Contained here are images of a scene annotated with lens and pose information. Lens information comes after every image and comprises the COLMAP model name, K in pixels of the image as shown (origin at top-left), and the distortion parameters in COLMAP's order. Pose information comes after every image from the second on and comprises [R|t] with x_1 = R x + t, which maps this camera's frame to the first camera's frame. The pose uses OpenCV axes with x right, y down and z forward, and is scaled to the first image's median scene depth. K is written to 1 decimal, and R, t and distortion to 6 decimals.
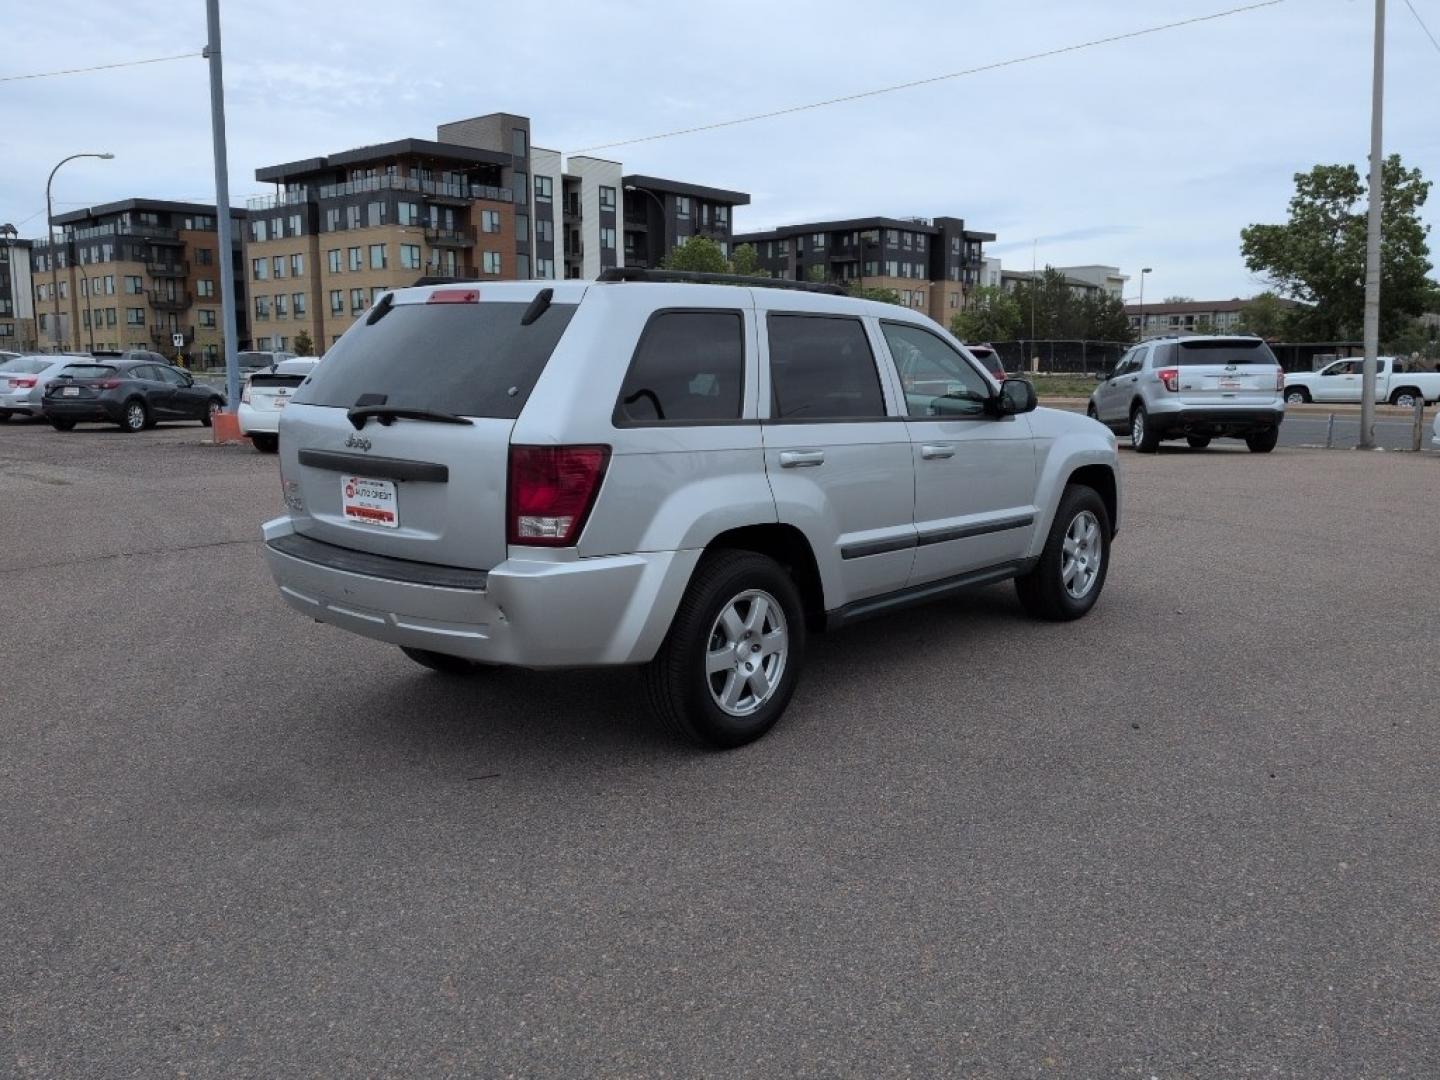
lens RADIAL K [[1207.8, 0, 738.3], [0, 1207.8, 534.5], [0, 0, 1]] dist [0.114206, -0.150281]
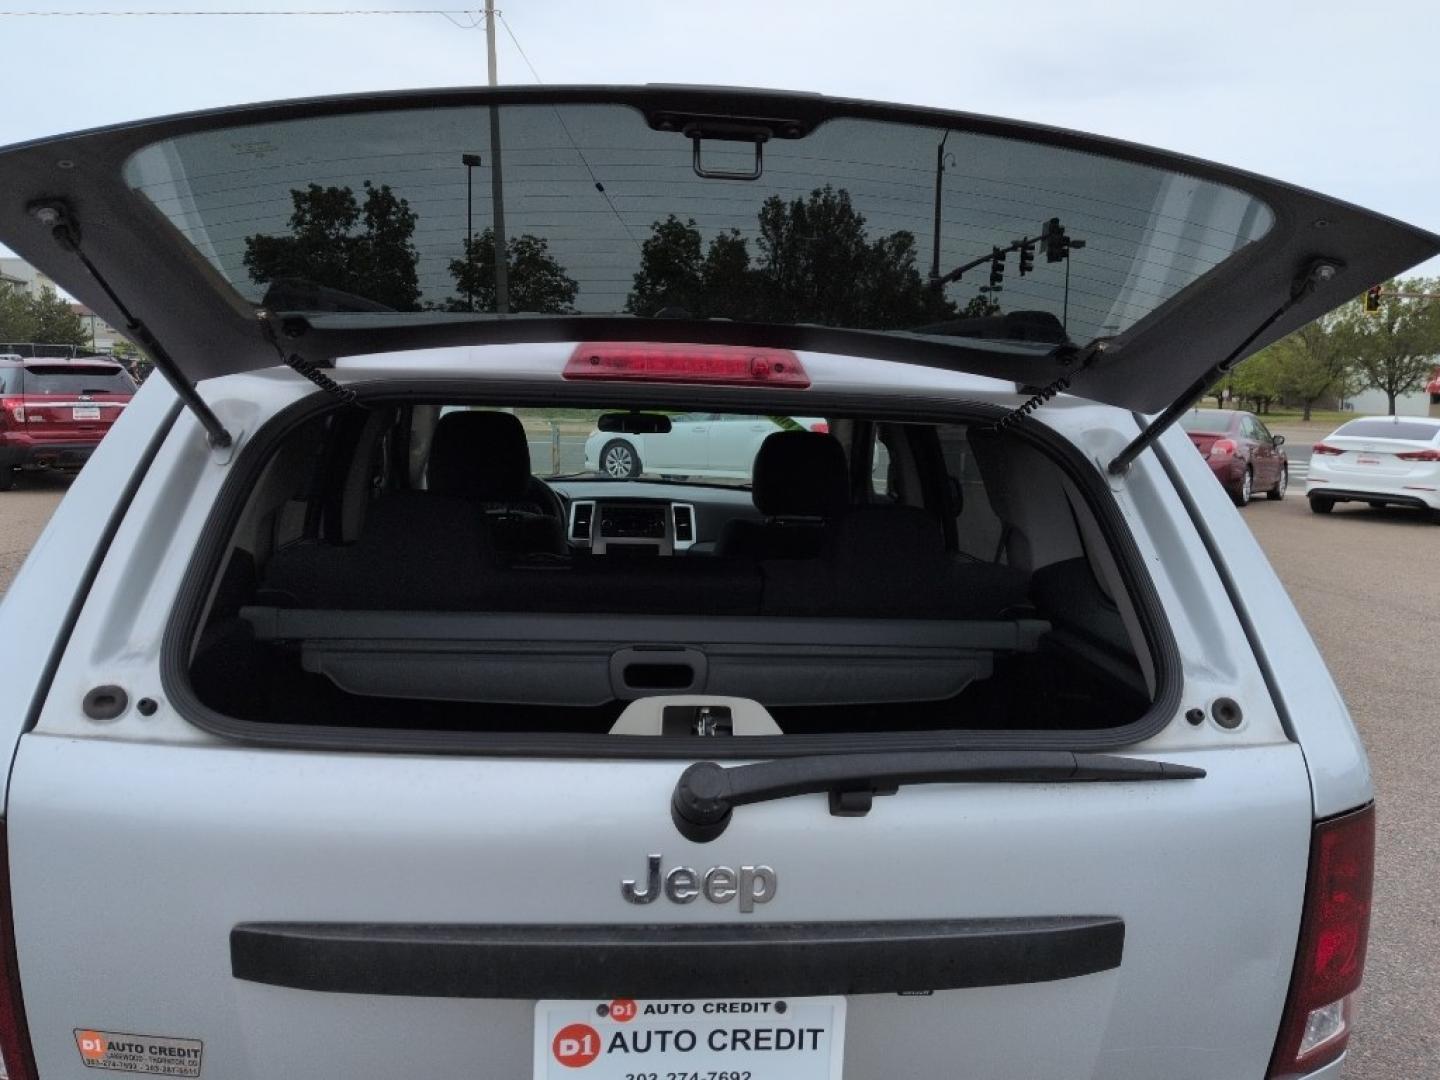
lens RADIAL K [[1207.8, 0, 738.3], [0, 1207.8, 534.5], [0, 0, 1]] dist [0.114206, -0.150281]
pose [[0.686259, -0.076657, 0.723306, -0.436677], [0.081786, 0.996257, 0.027988, -0.141730], [-0.722744, 0.039950, 0.689960, 0.687110]]
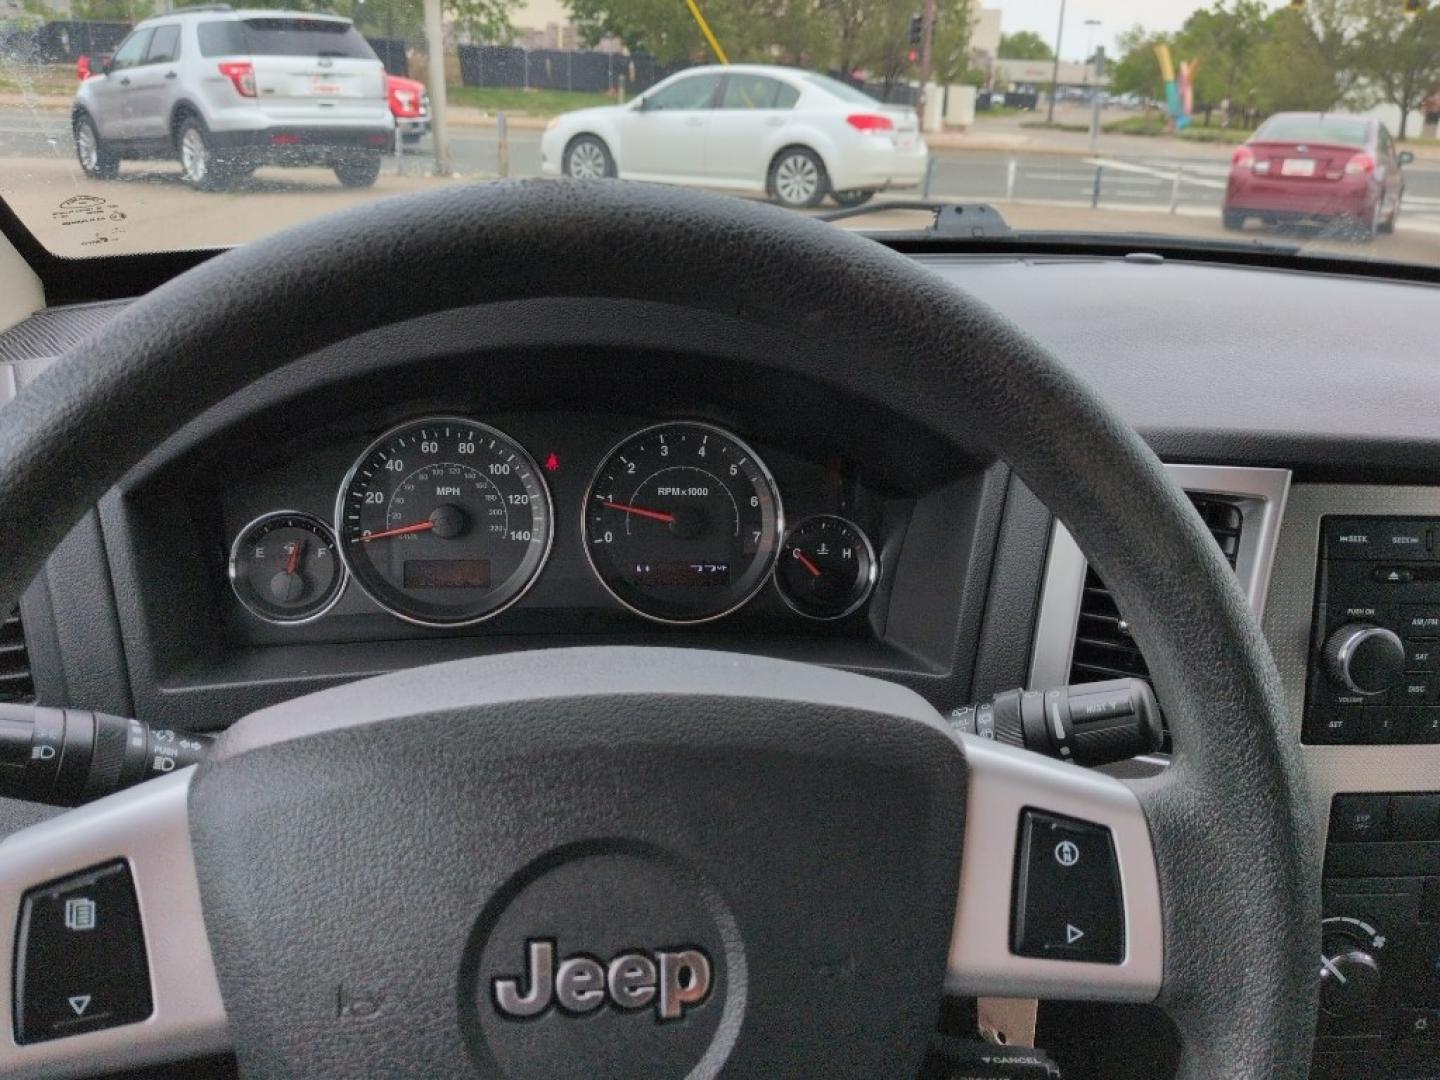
lens RADIAL K [[1211.2, 0, 725.5], [0, 1211.2, 568.8], [0, 0, 1]] dist [0.048204, -0.095475]
pose [[0.663605, -0.250152, 0.705020, 0.019890], [0.057875, 0.956778, 0.285004, -0.174499], [-0.745841, -0.148327, 0.649400, 1.319845]]
